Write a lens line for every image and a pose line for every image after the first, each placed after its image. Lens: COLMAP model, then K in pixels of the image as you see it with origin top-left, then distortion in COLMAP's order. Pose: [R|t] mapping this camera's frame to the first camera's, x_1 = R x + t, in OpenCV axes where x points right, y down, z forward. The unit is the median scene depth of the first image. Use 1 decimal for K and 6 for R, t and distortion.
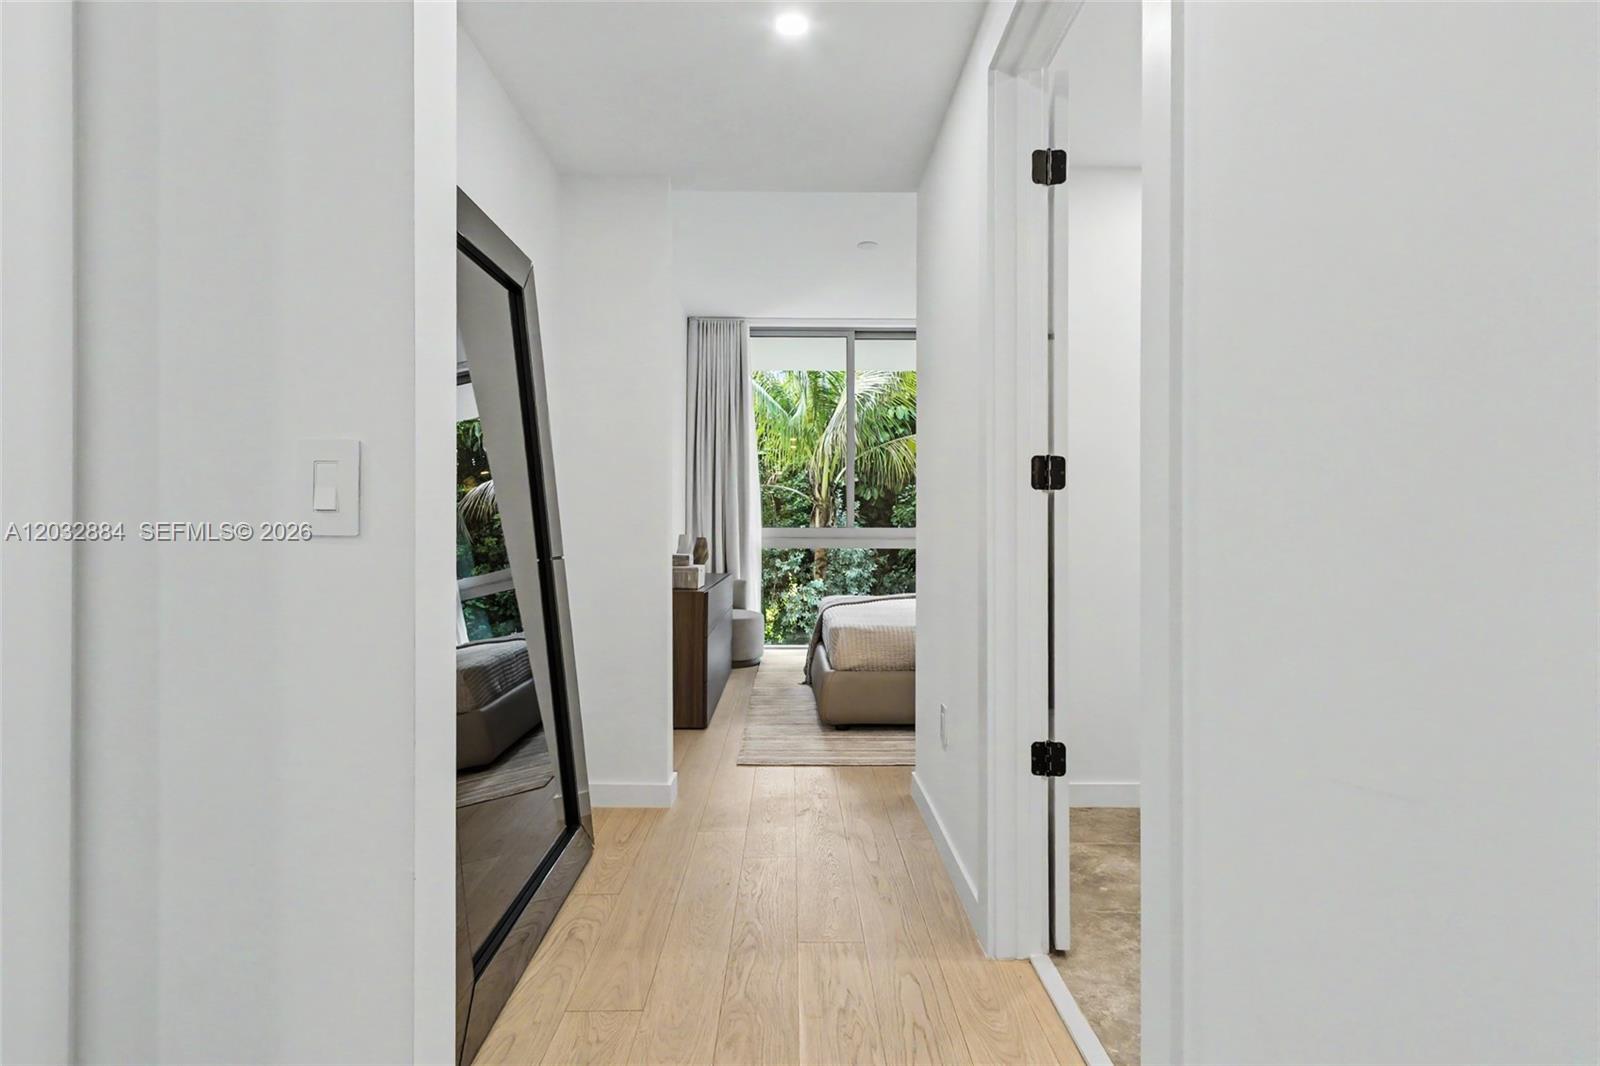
lens RADIAL K [[736.8, 0, 800.0], [0, 736.8, 533.0], [0, 0, 1]] dist [0.000115, -0.000002]
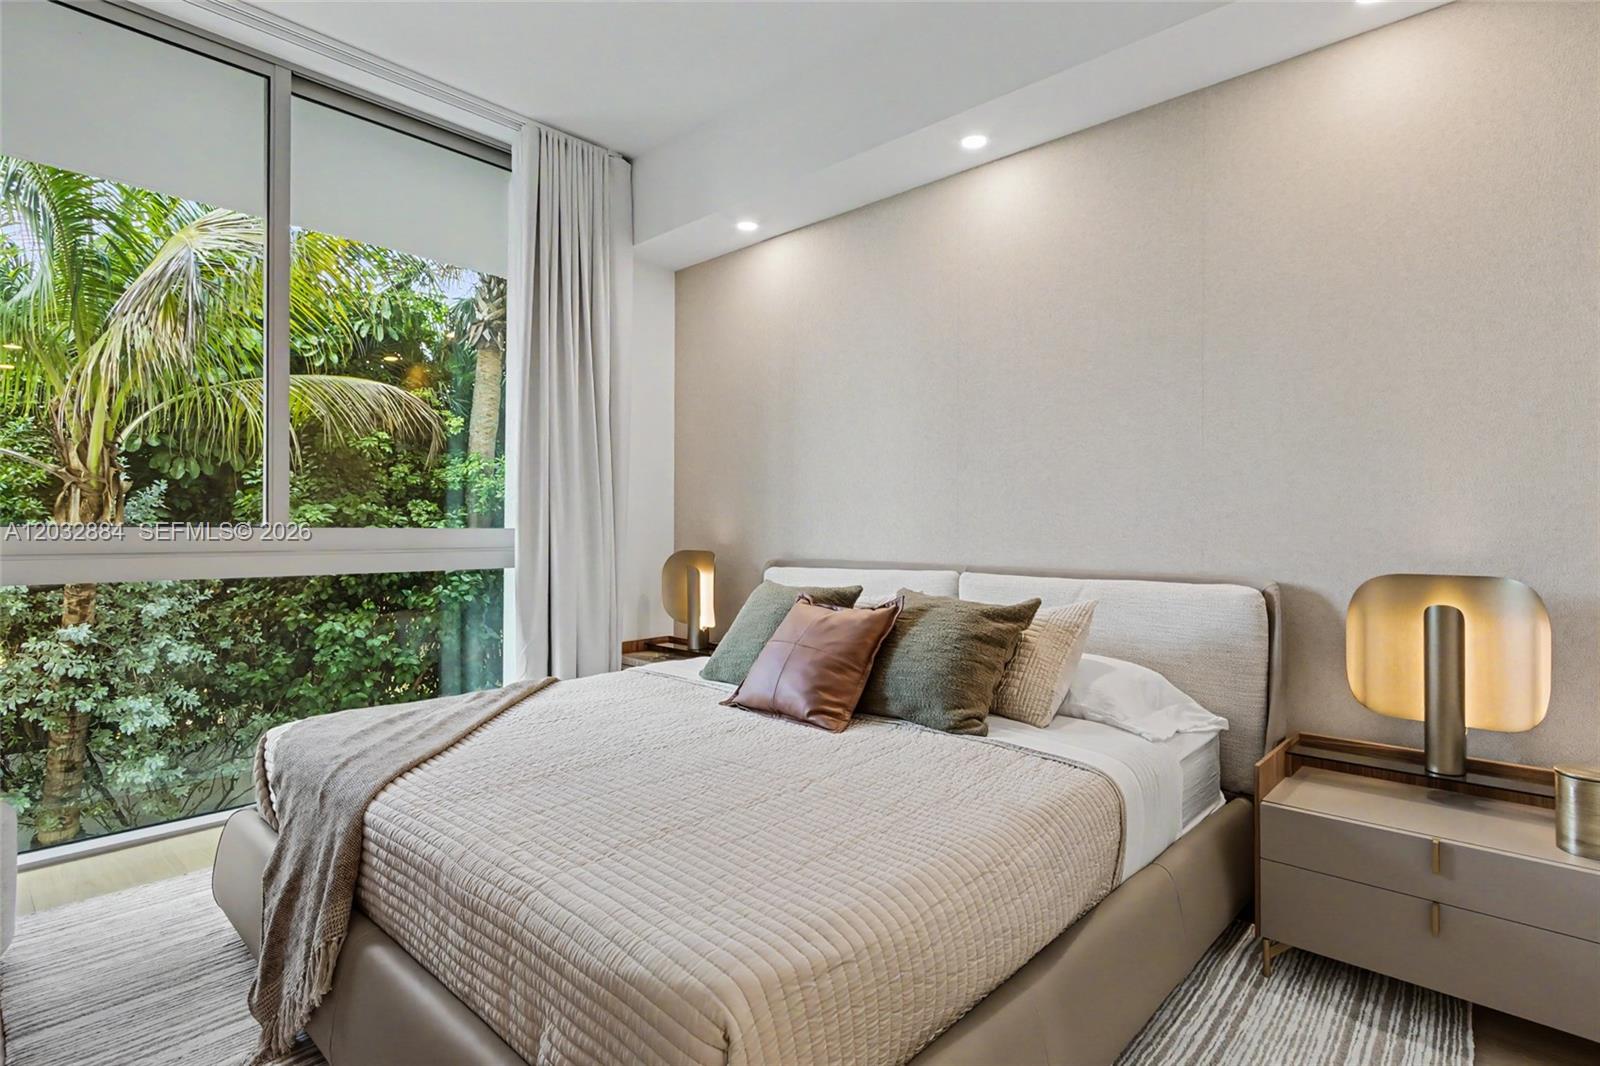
lens RADIAL K [[790.6, 0, 800.0], [0, 790.6, 533.0], [0, 0, 1]] dist [-0.002892, -0.000823]
pose [[0.684455, -0.001079, 0.729055, -0.031420], [0.000252, 0.999999, 0.001243, -0.002551], [-0.729055, -0.000667, 0.684454, 0.243028]]
